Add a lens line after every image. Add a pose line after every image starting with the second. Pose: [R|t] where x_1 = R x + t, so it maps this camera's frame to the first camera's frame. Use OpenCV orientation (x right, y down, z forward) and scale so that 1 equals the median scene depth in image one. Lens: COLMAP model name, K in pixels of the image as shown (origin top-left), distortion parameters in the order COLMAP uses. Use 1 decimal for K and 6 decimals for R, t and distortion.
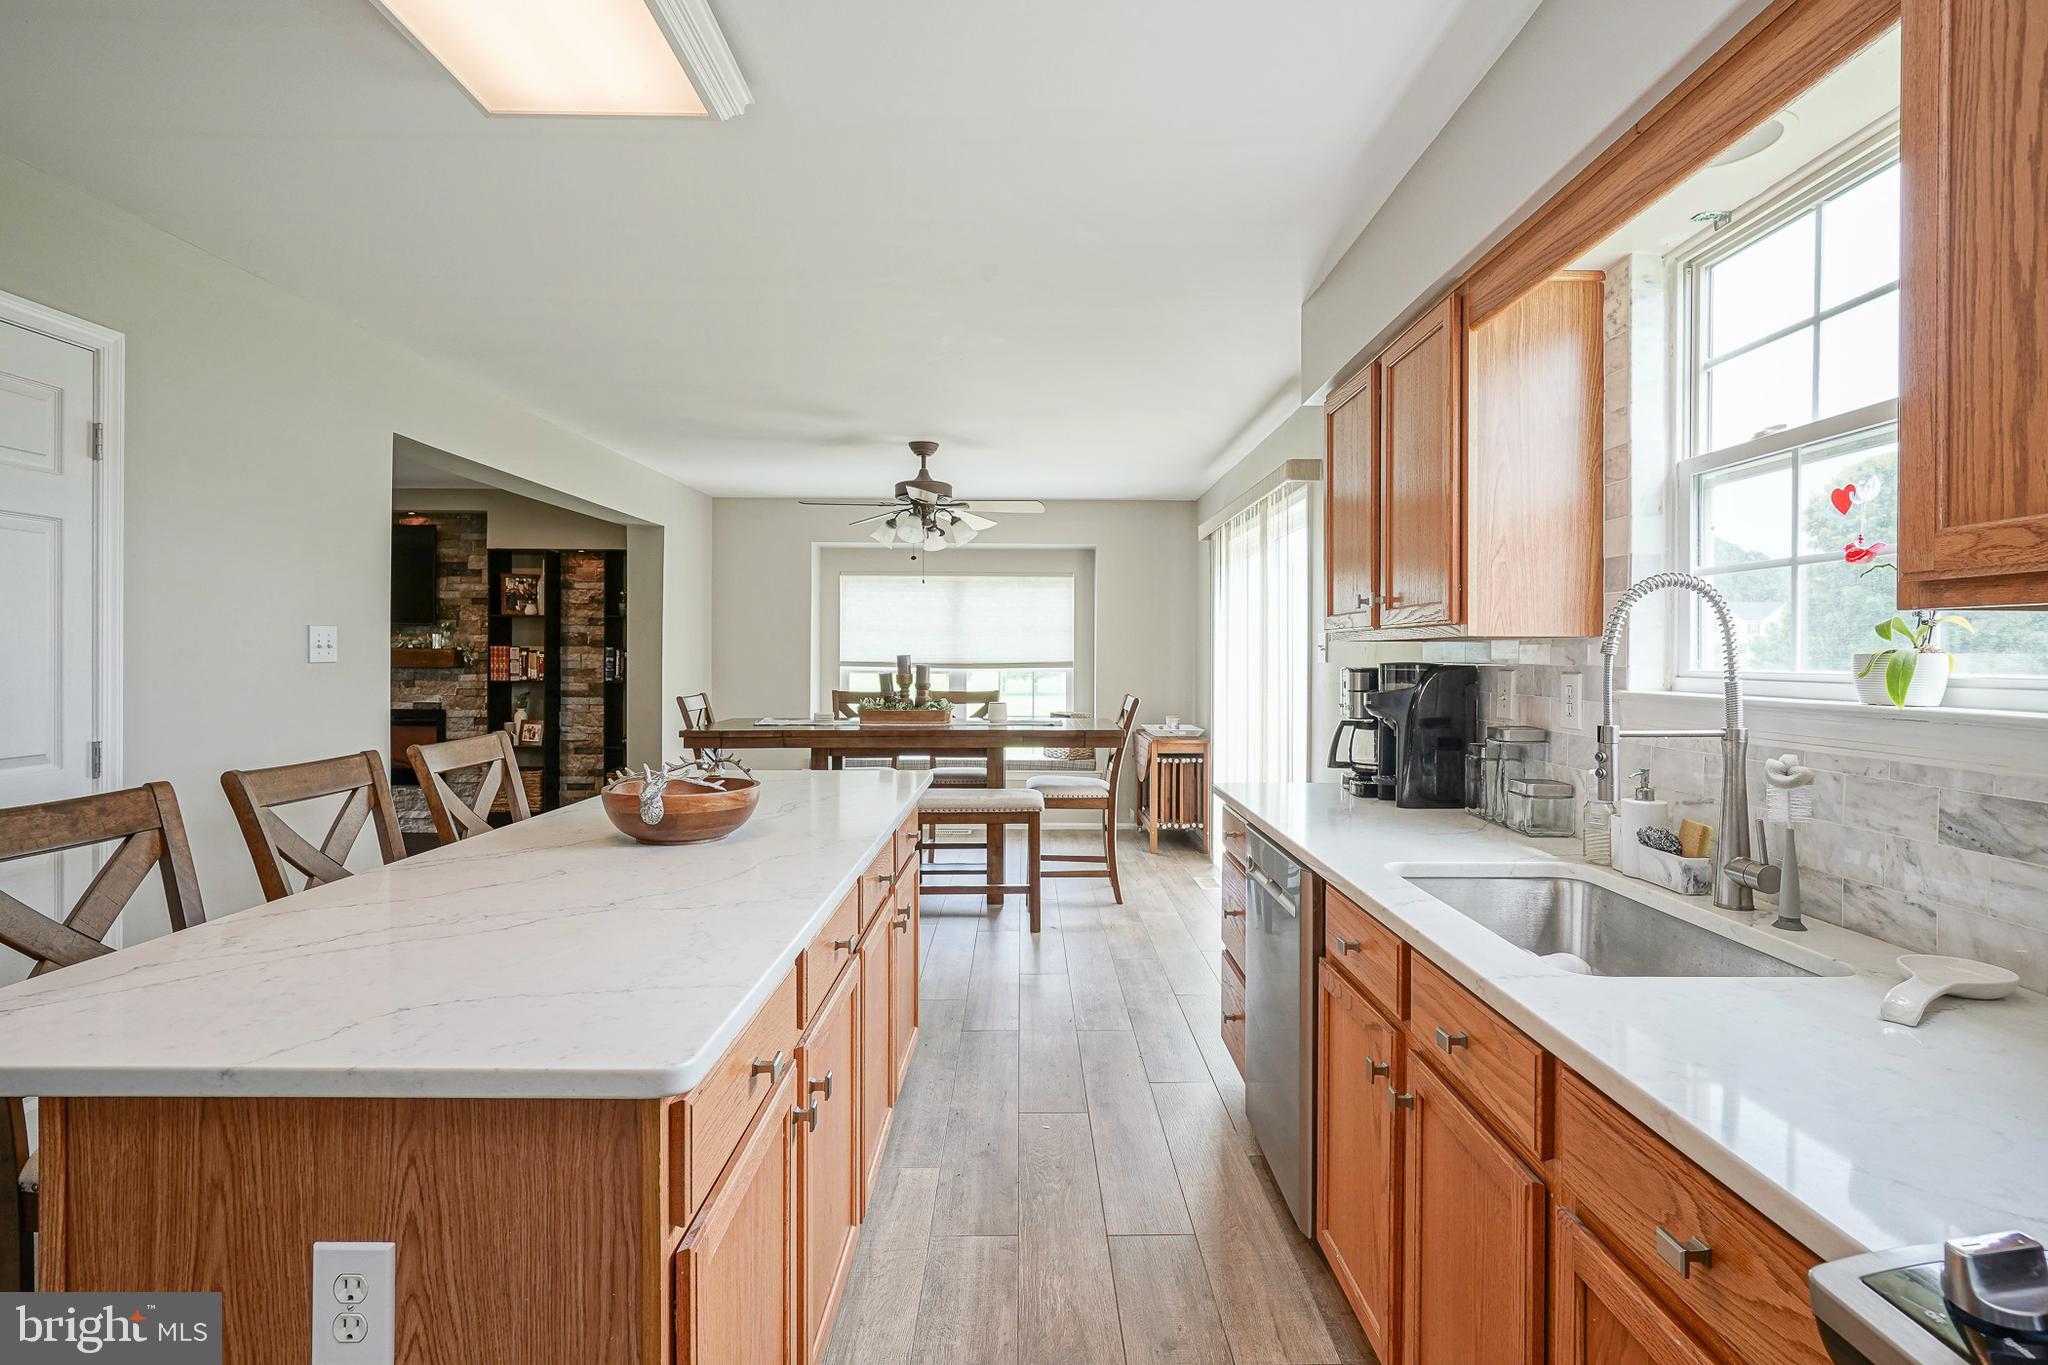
lens RADIAL K [[1011.0, 0, 1024.8], [0, 1011.0, 666.1], [0, 0, 1]] dist [-0.004673, 0.001166]
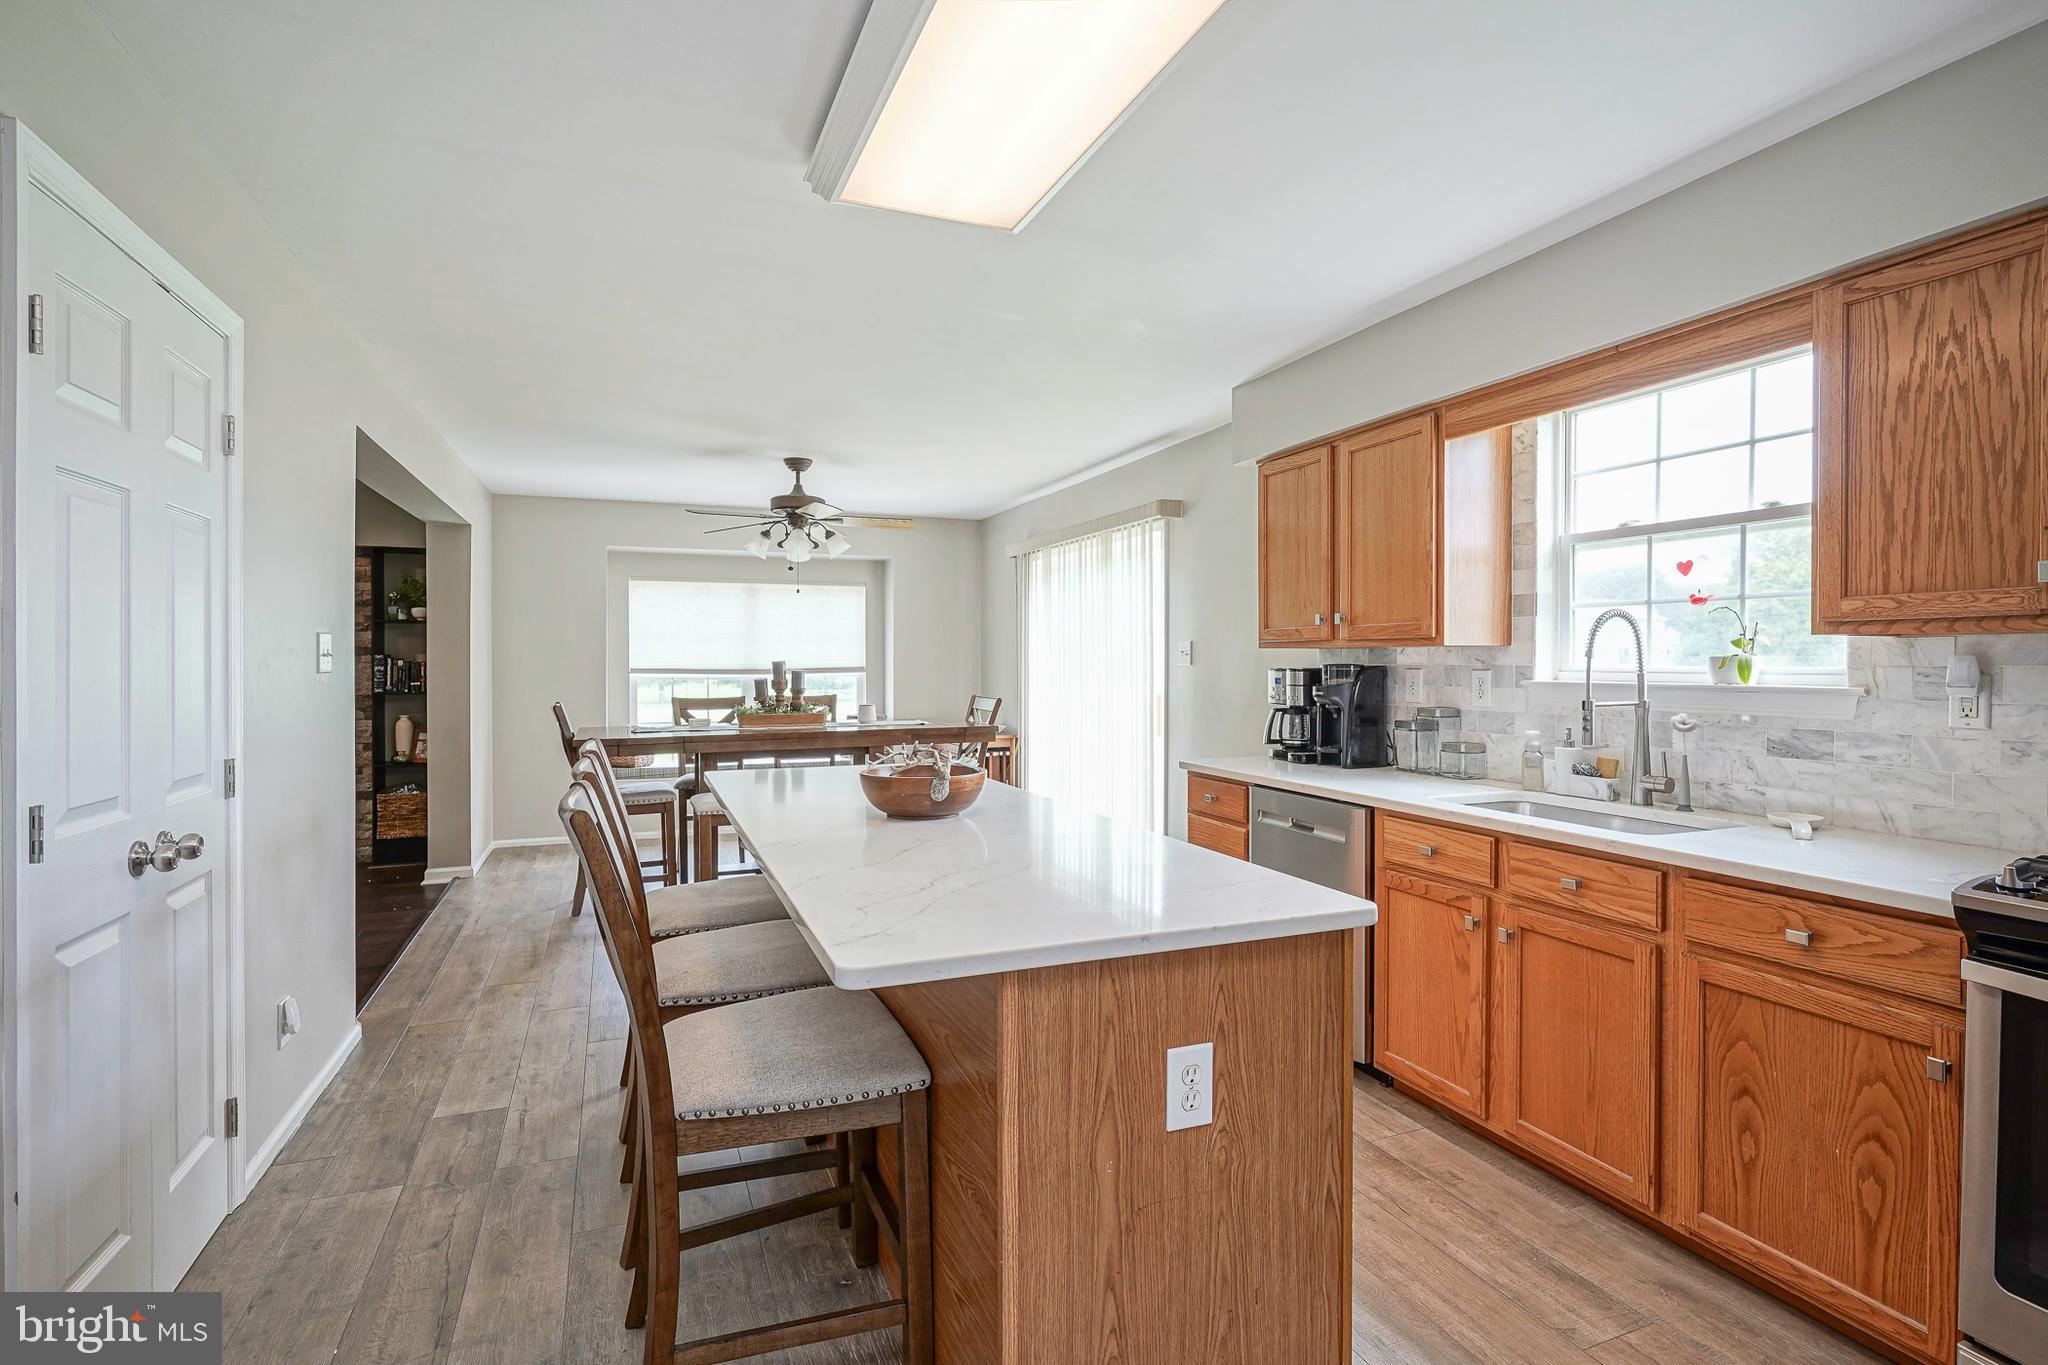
lens RADIAL K [[1011.0, 0, 1020.2], [0, 1011.0, 677.5], [0, 0, 1]] dist [-0.004673, 0.001166]
pose [[0.929828, -0.012223, 0.367792, -0.696337], [0.009851, 0.999917, 0.008327, -0.001025], [-0.367863, -0.004119, 0.929871, -0.156515]]
